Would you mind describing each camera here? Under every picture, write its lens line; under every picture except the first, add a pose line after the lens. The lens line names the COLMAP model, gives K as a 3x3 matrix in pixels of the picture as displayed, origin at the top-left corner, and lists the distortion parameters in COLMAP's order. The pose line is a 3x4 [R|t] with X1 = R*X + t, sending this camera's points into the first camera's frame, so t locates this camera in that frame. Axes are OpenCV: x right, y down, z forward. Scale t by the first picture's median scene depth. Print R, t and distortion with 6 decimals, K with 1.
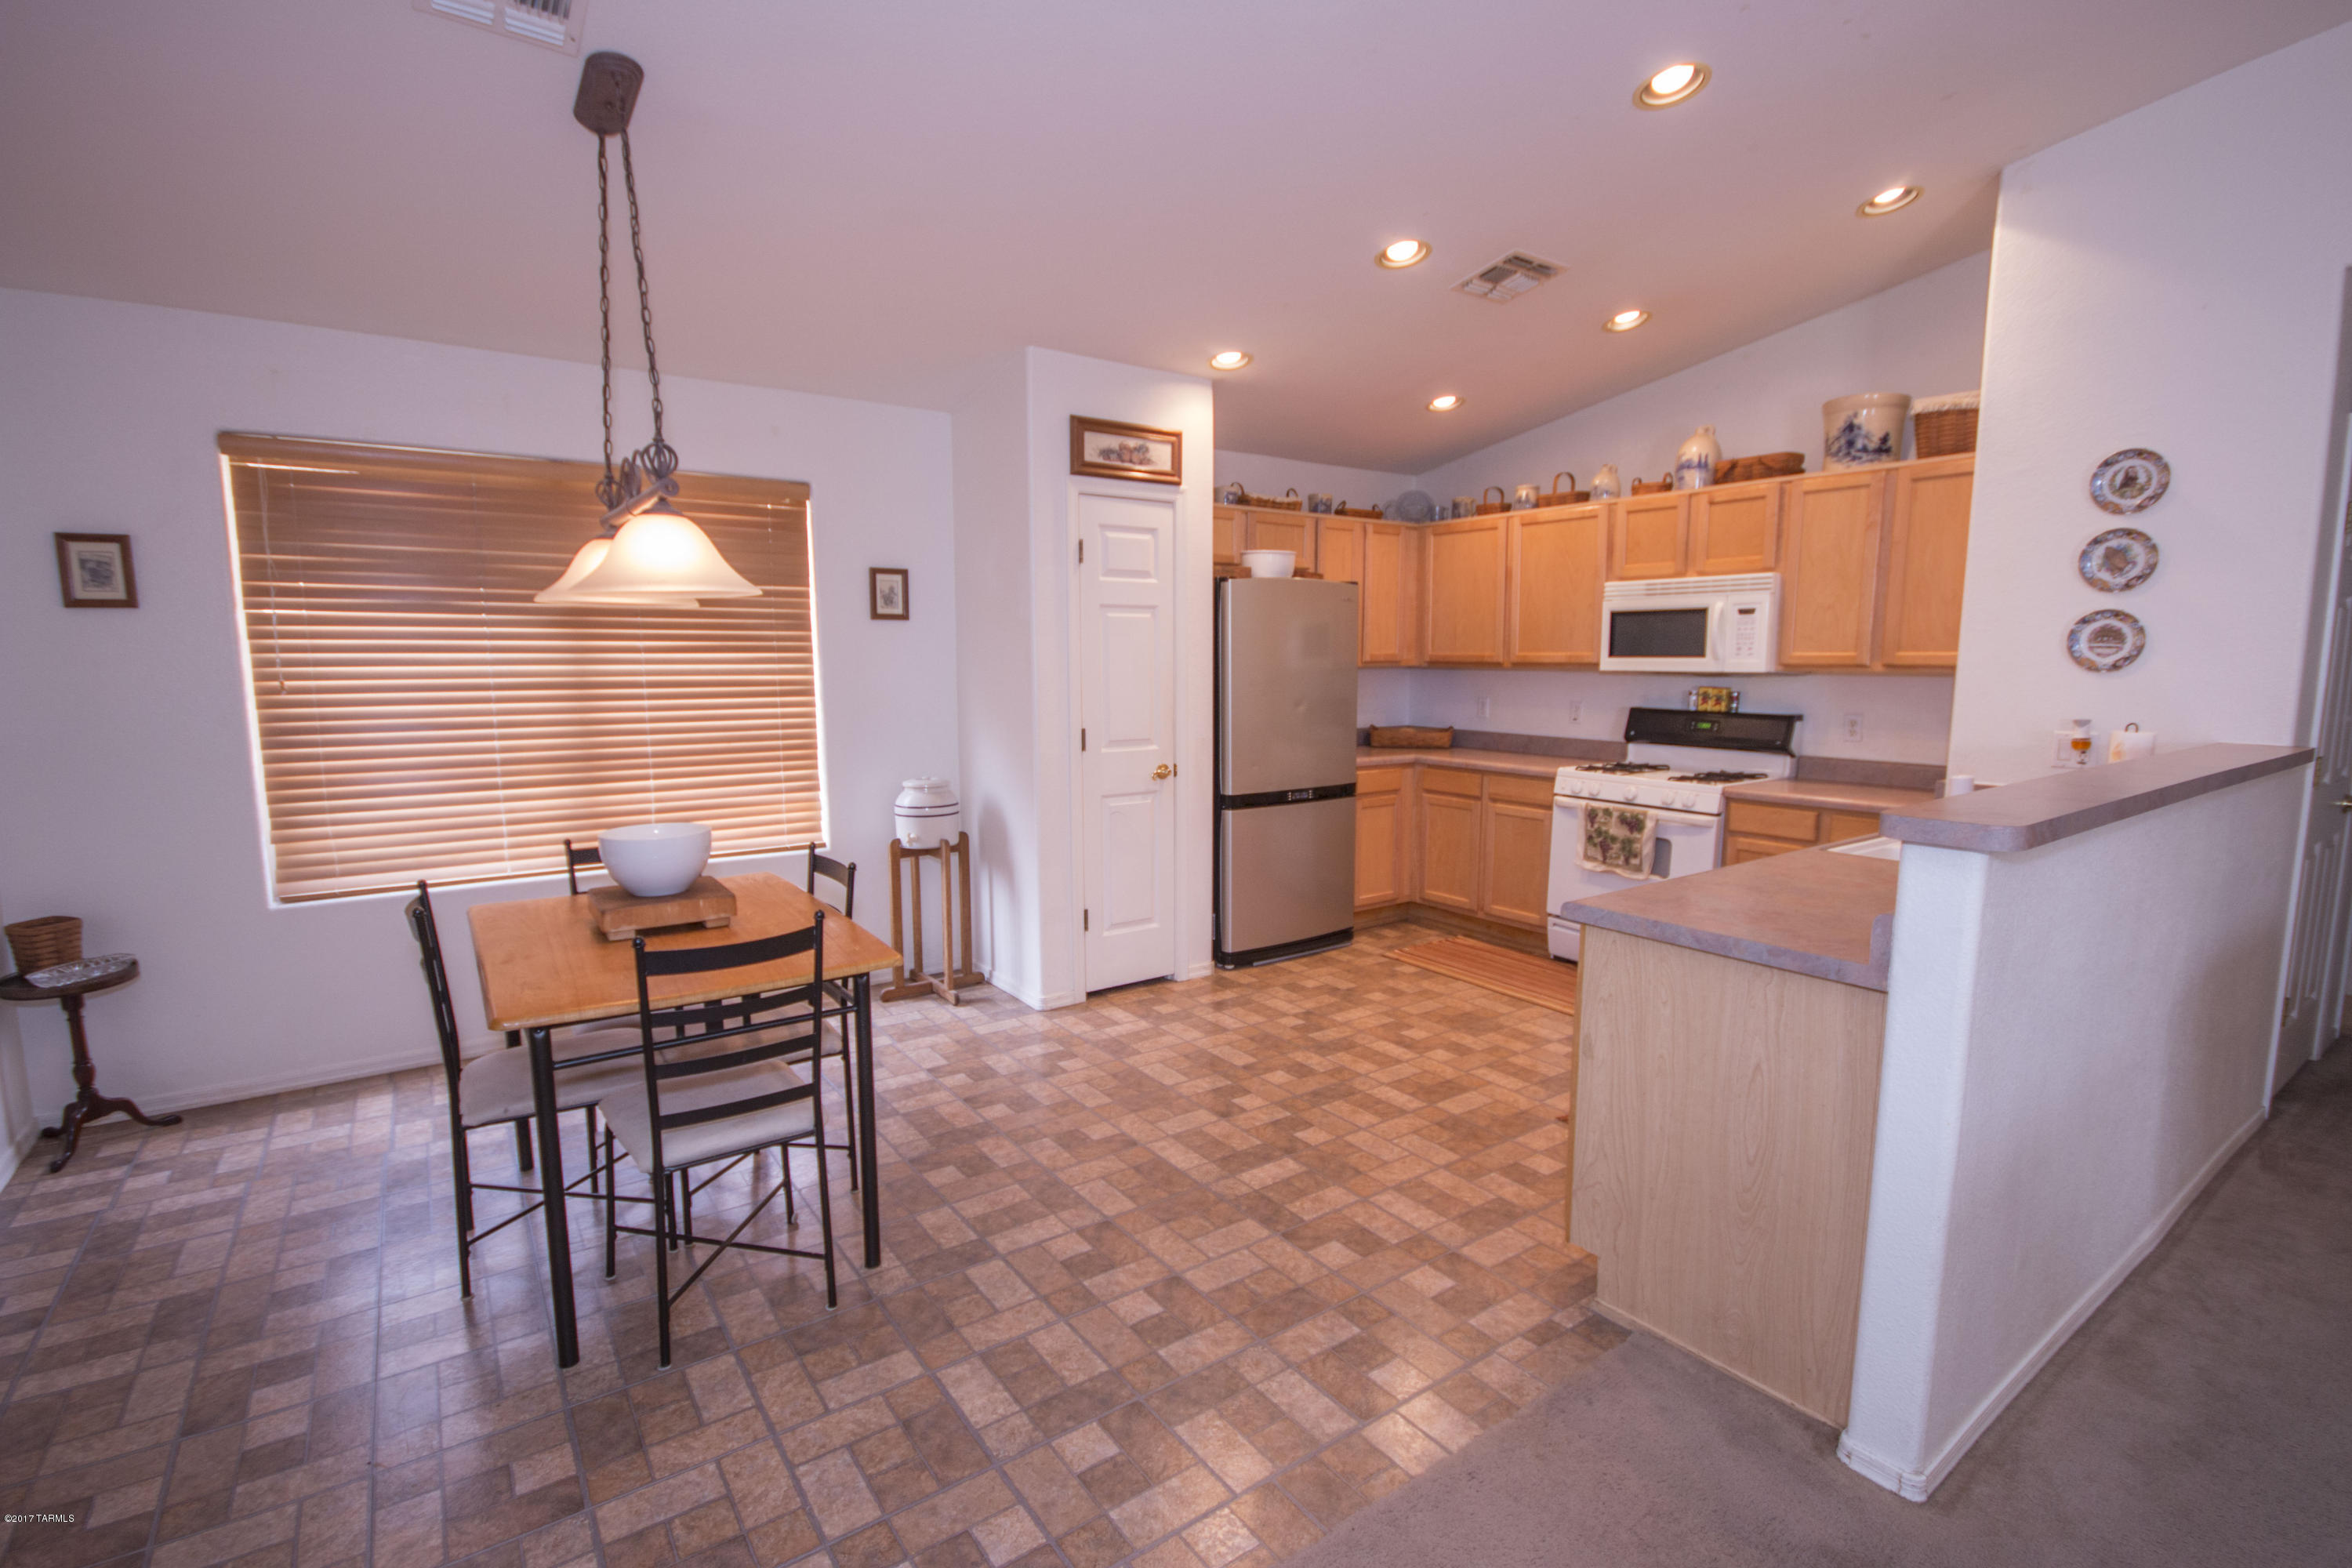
lens RADIAL K [[1076.5, 0, 1170.4], [0, 1076.5, 797.8], [0, 0, 1]] dist [0.000766, -0.004088]
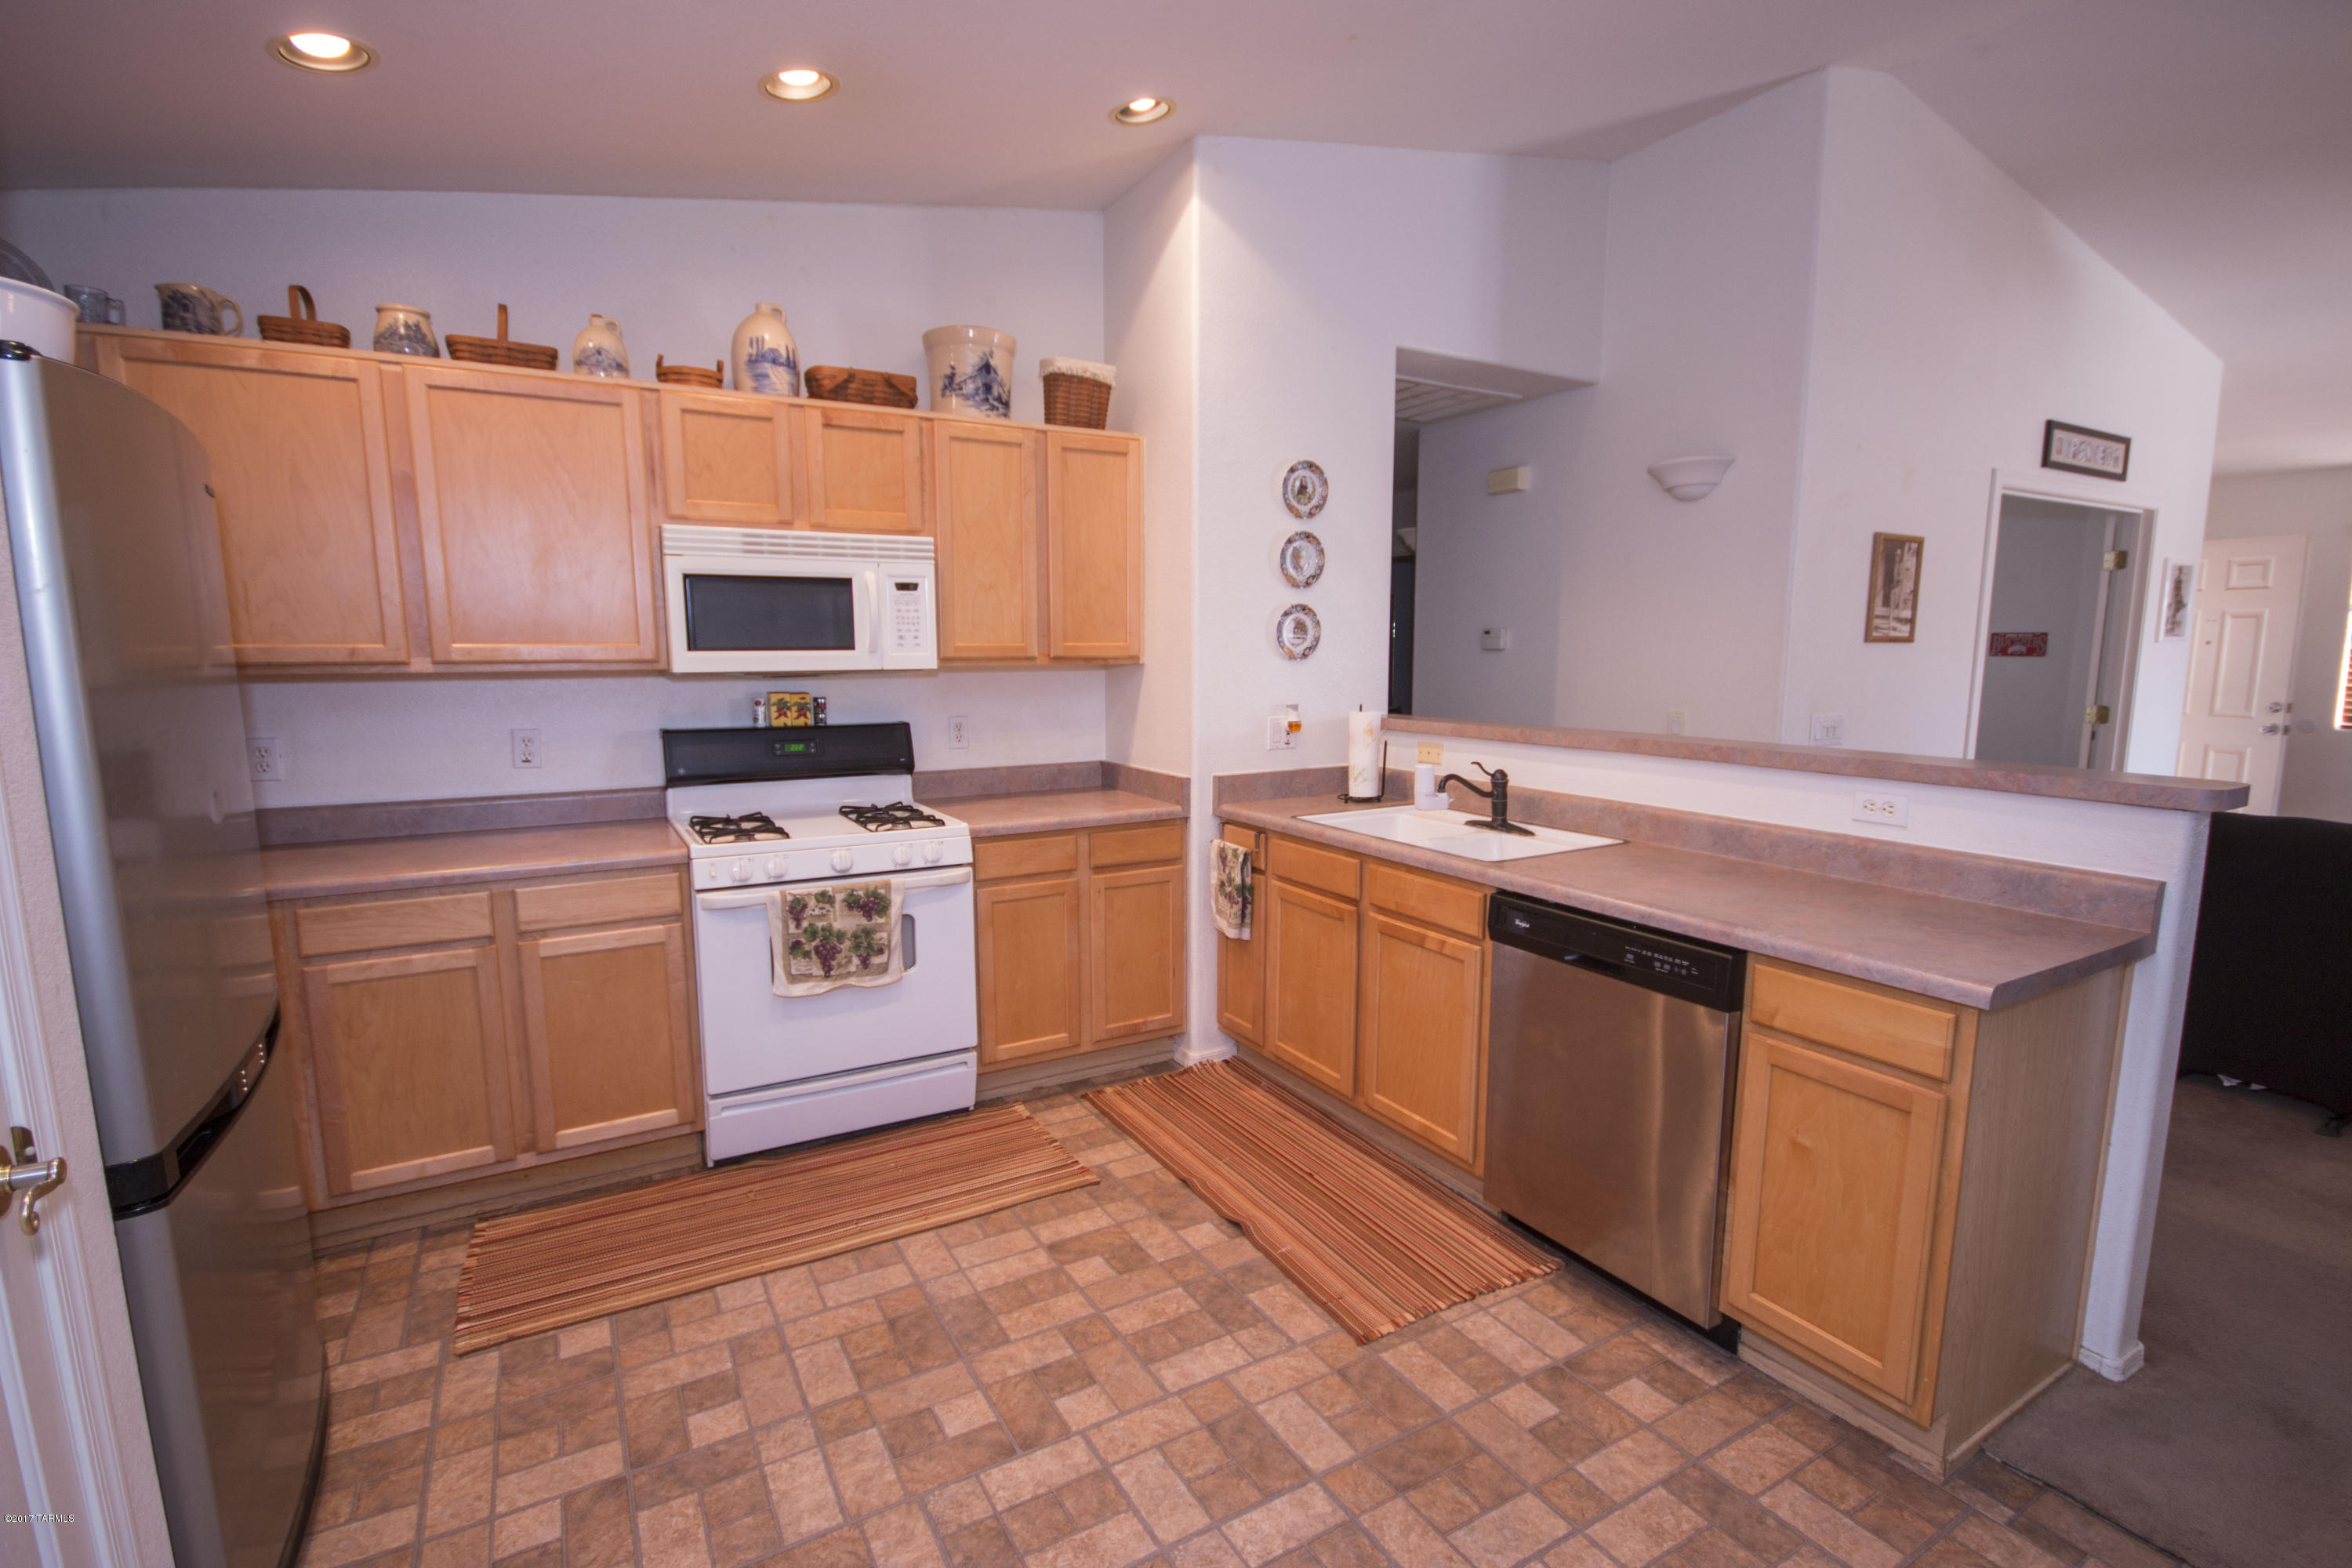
lens RADIAL K [[1076.5, 0, 1173.3], [0, 1076.5, 798.3], [0, 0, 1]] dist [0.000766, -0.004088]
pose [[0.087569, -0.139367, 0.986361, -0.209256], [0.133147, 0.982918, 0.127059, -0.107849], [-0.987220, 0.120204, 0.104630, 0.817132]]
